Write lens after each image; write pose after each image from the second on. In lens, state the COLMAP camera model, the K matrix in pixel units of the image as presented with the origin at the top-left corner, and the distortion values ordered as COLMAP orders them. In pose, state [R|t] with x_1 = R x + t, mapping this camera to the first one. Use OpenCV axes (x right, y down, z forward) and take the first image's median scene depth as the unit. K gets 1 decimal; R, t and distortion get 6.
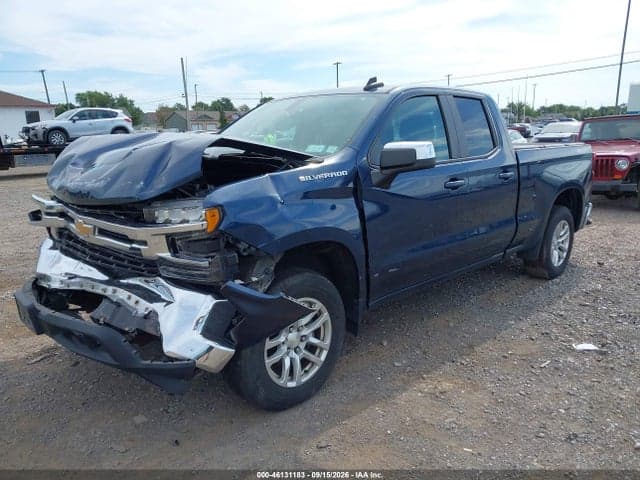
lens RADIAL K [[504.1, 0, 316.2], [0, 504.1, 243.2], [0, 0, 1]] dist [0.007705, 0.000786]
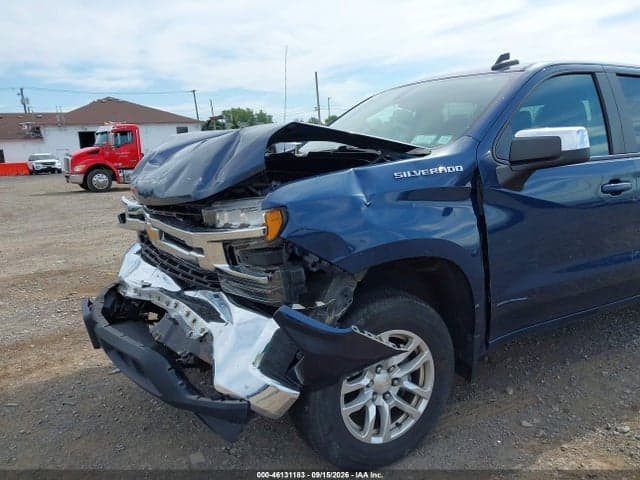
lens RADIAL K [[504.1, 0, 316.2], [0, 504.1, 243.2], [0, 0, 1]] dist [0.007705, 0.000786]
pose [[0.967634, 0.032513, -0.250256, 0.043440], [-0.038269, 0.999102, -0.018169, -0.004595], [0.249440, 0.027158, 0.968009, 0.213263]]
